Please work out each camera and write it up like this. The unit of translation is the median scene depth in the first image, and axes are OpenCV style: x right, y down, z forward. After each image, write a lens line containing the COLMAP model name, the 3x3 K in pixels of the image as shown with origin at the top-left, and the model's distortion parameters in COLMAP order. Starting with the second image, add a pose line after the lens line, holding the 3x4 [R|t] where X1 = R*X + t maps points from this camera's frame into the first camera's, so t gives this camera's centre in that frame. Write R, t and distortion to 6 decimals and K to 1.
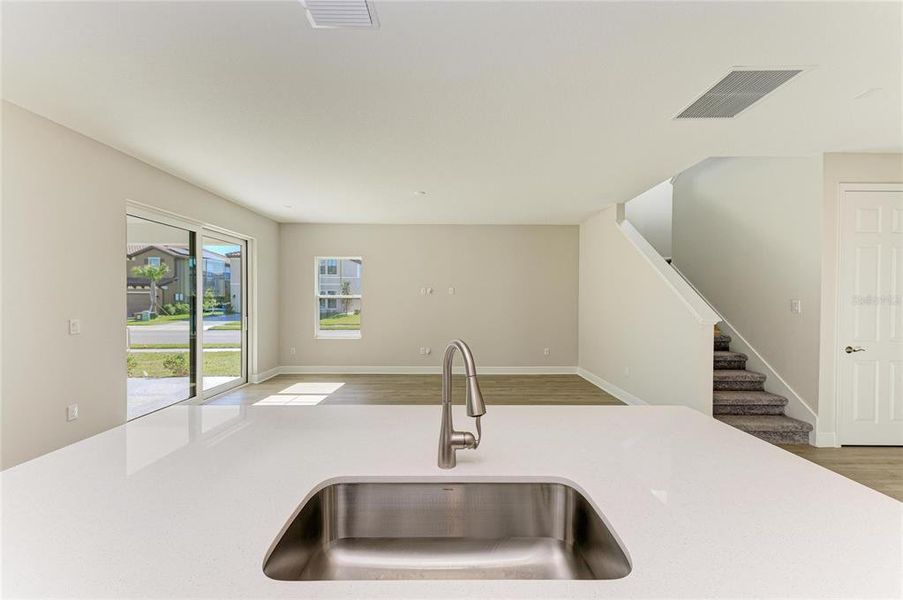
lens RADIAL K [[354.8, 0, 451.5], [0, 354.8, 300.0], [0, 0, 1]] dist [-0.000103, 0.000015]
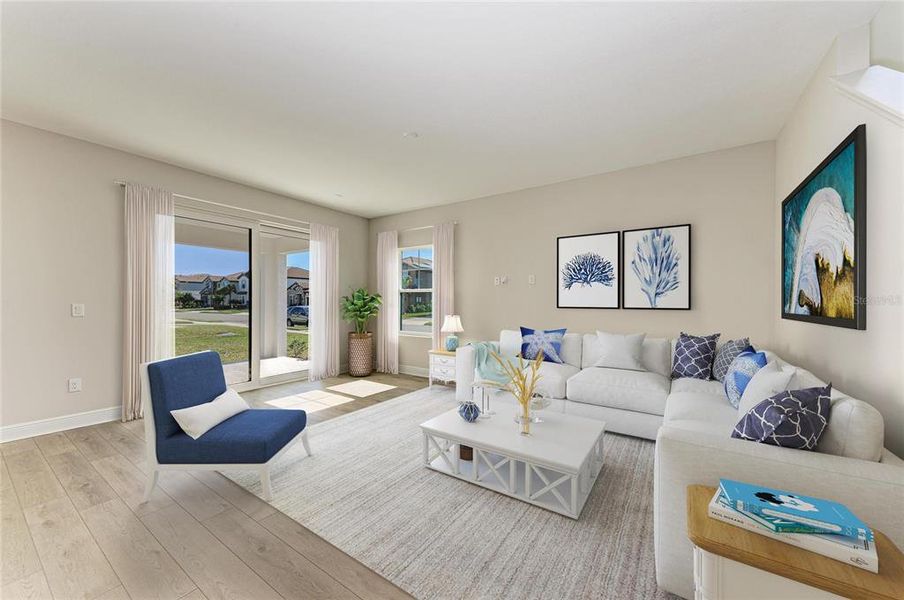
lens RADIAL K [[334.8, 0, 452.0], [0, 334.8, 300.0], [0, 0, 1]] dist [0.000391, -0.000013]
pose [[0.827961, -0.002314, -0.560780, 0.245362], [-0.002422, 0.999967, -0.007702, 0.021617], [0.560780, 0.007735, 0.827929, 0.347966]]
